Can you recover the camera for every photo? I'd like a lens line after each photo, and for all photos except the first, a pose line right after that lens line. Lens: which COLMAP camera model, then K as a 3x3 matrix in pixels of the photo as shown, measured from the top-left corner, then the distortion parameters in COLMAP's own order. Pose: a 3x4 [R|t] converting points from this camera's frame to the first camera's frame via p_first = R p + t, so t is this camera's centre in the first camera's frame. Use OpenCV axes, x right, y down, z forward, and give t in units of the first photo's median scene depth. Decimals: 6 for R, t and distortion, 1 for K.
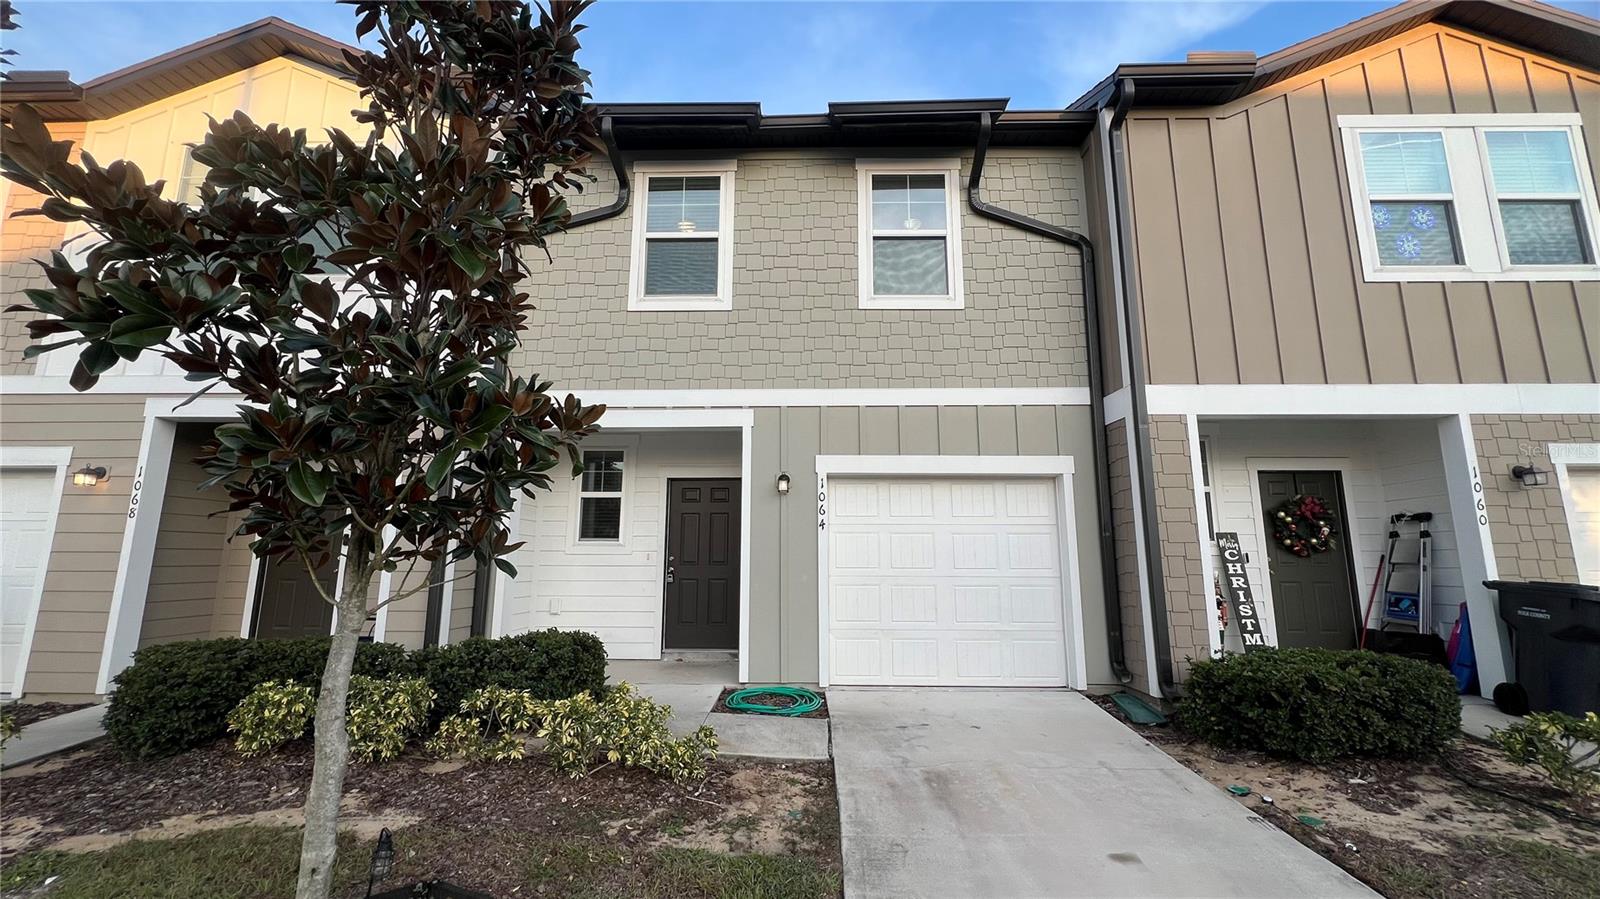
lens RADIAL K [[642.1, 0, 806.9], [0, 642.1, 453.0], [0, 0, 1]] dist [-0.000467, 0.000512]
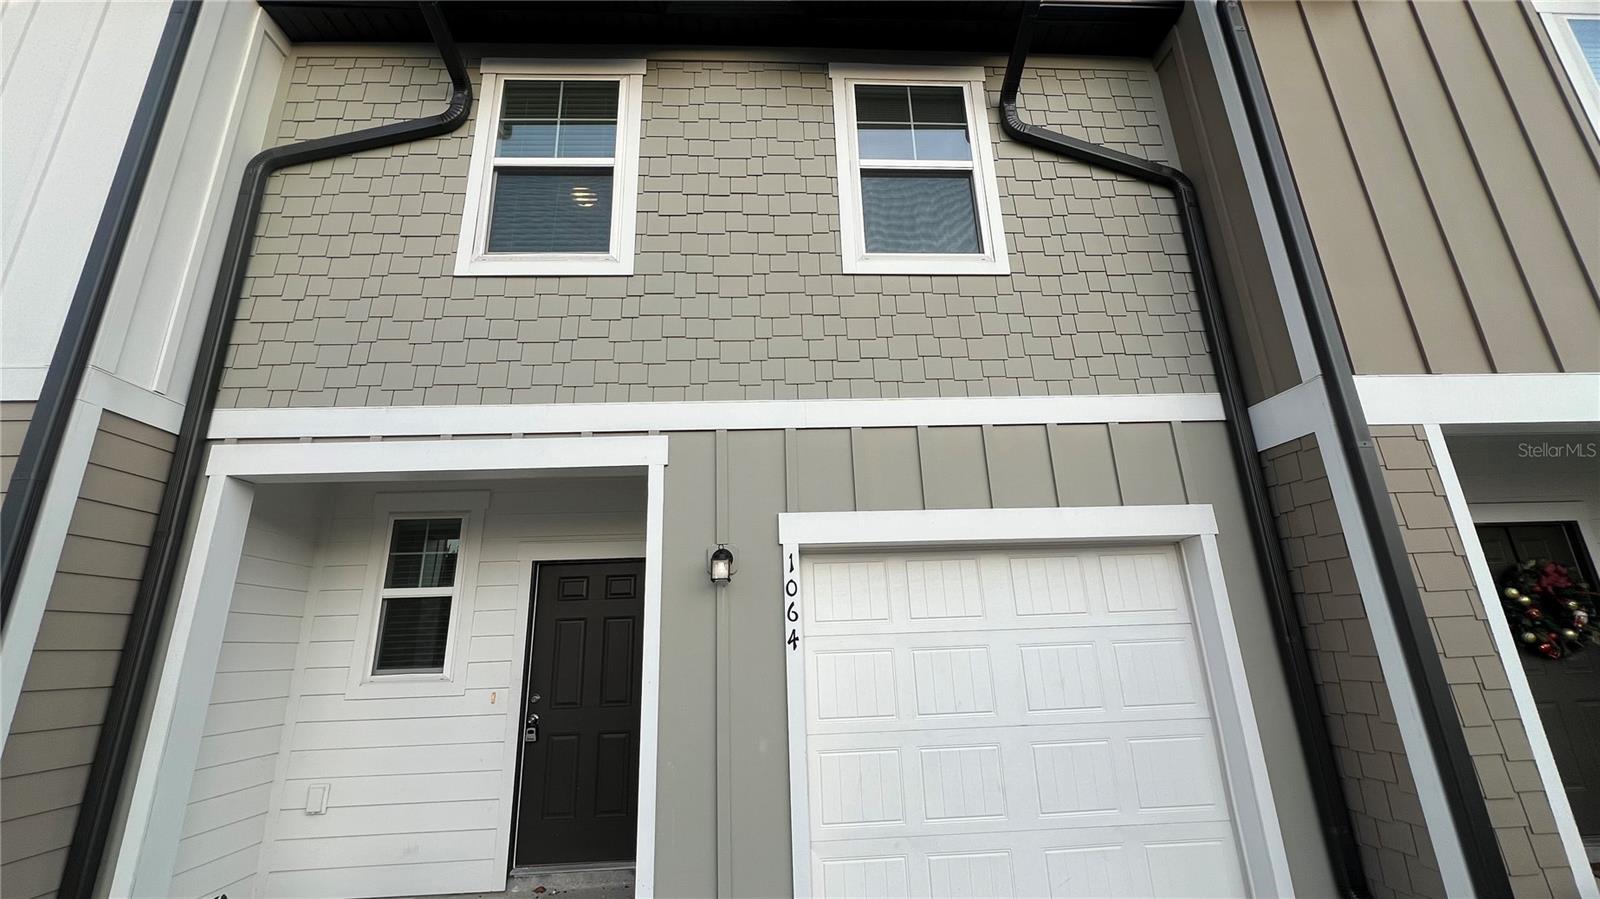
lens RADIAL K [[642.1, 0, 802.7], [0, 642.1, 448.4], [0, 0, 1]] dist [-0.000467, 0.000512]
pose [[0.997050, -0.014960, 0.075288, -0.006505], [0.024336, 0.991832, -0.125205, 0.017374], [-0.072800, 0.126668, 0.989270, 0.412538]]
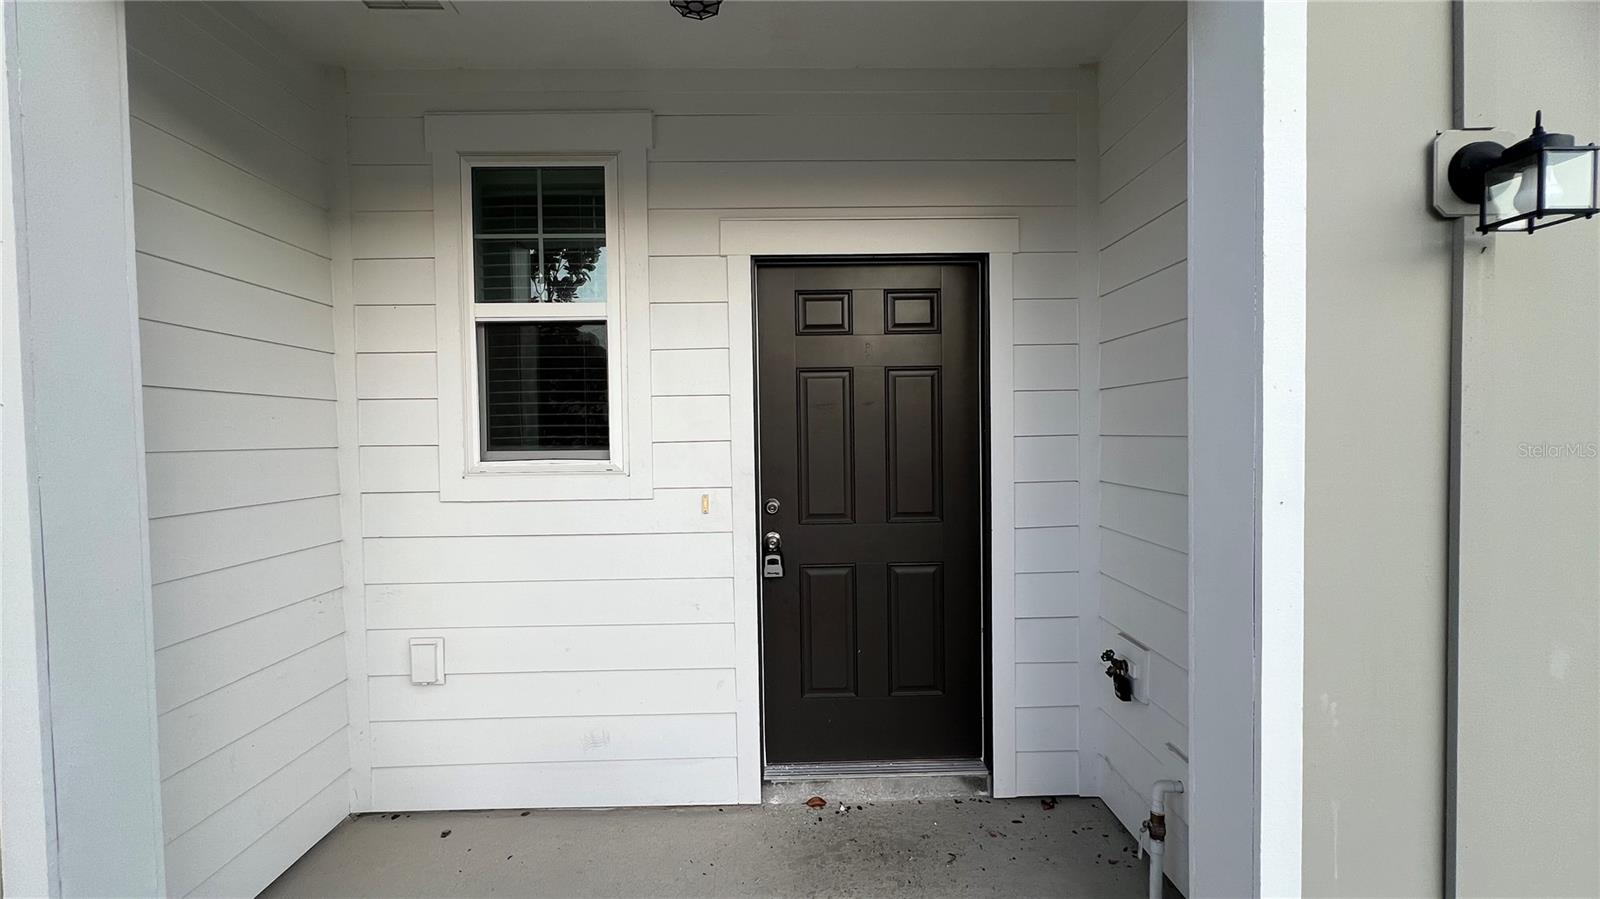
lens RADIAL K [[642.1, 0, 793.7], [0, 642.1, 449.5], [0, 0, 1]] dist [-0.000467, 0.000512]
pose [[0.999035, -0.016308, 0.040779, -0.240212], [0.007760, 0.979439, 0.201589, 0.077653], [-0.043228, -0.201078, 0.978621, 0.766932]]
